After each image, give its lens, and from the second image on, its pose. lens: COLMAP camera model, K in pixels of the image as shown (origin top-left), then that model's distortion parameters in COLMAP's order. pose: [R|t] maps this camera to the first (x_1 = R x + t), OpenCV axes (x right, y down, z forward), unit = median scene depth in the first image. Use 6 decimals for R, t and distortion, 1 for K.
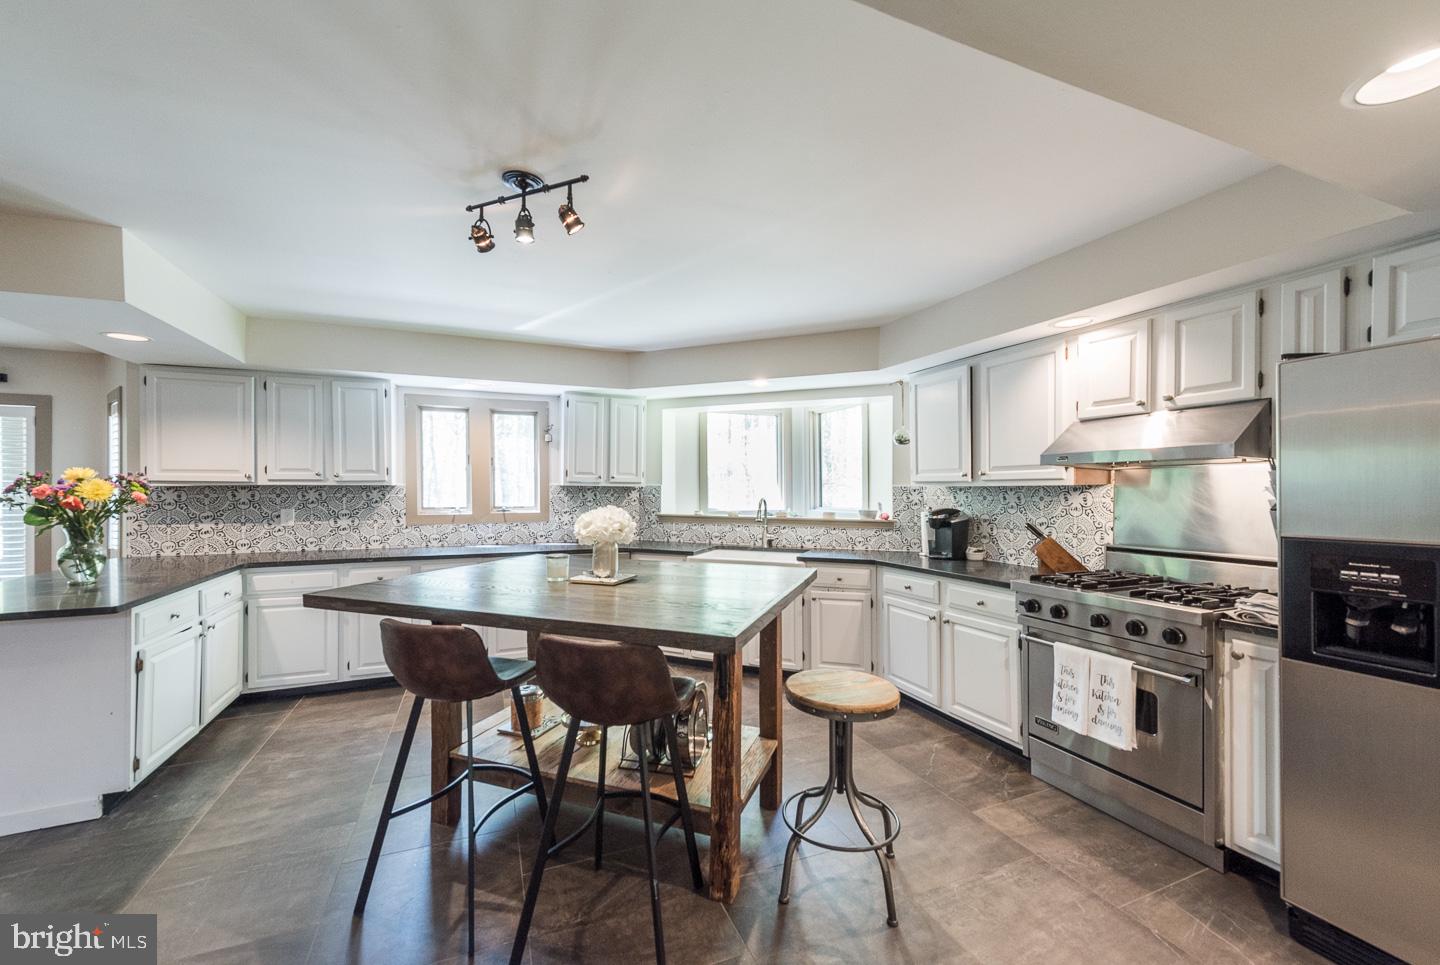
lens RADIAL K [[573.1, 0, 716.9], [0, 573.1, 490.7], [0, 0, 1]] dist [0.010986, -0.002789]
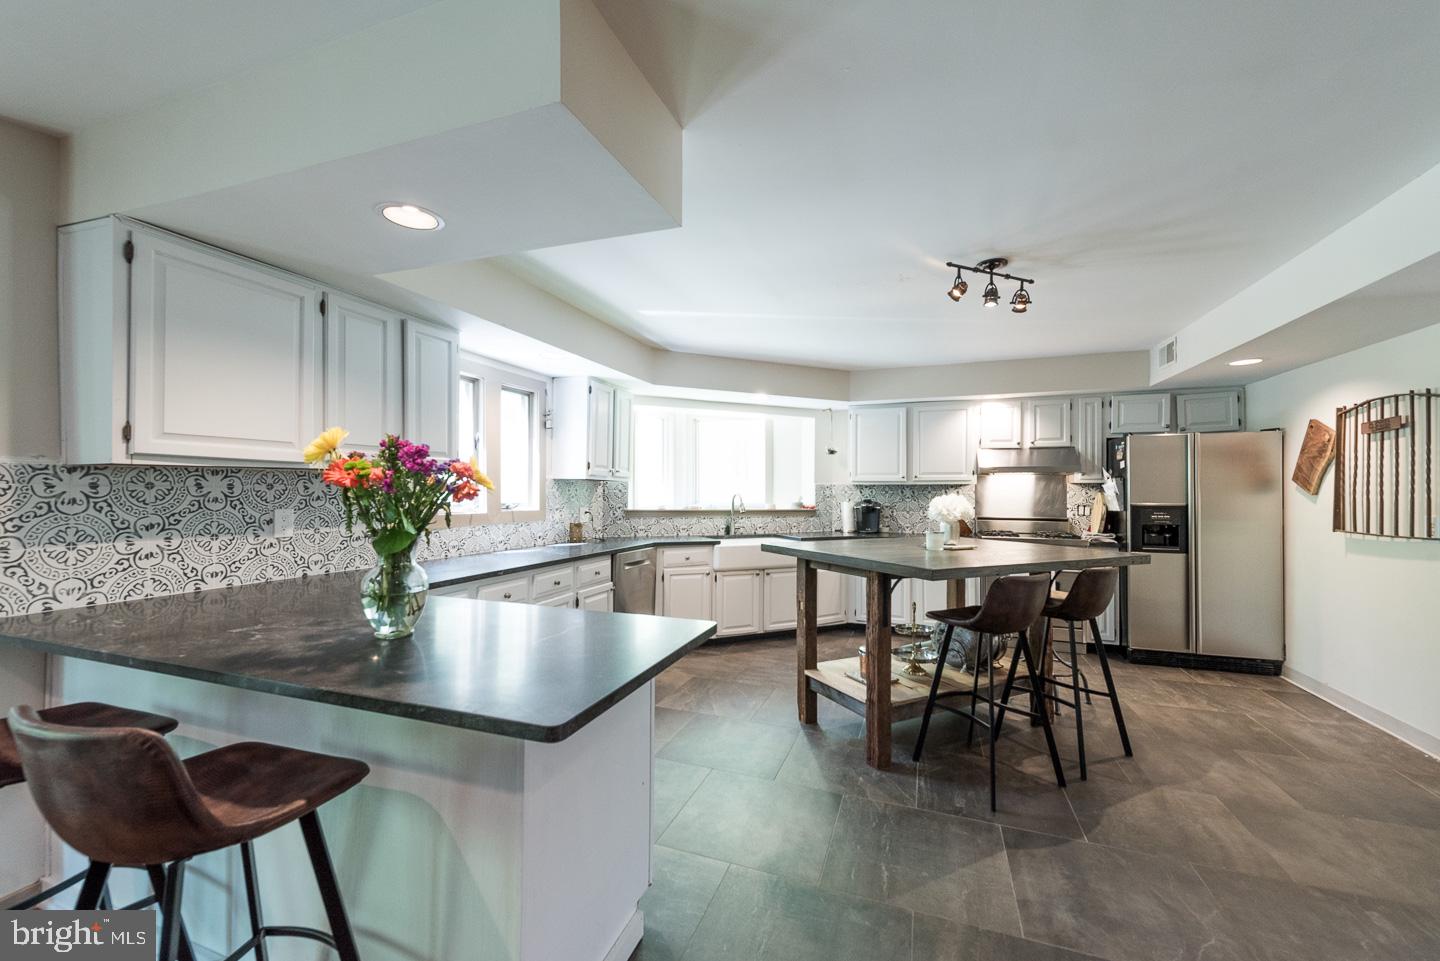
lens RADIAL K [[573.1, 0, 708.3], [0, 573.1, 487.1], [0, 0, 1]] dist [0.010986, -0.002789]
pose [[0.681465, 0.008895, 0.731797, -0.922464], [-0.002388, 0.999948, -0.009931, 0.014208], [-0.731847, 0.005020, 0.681450, 0.273590]]
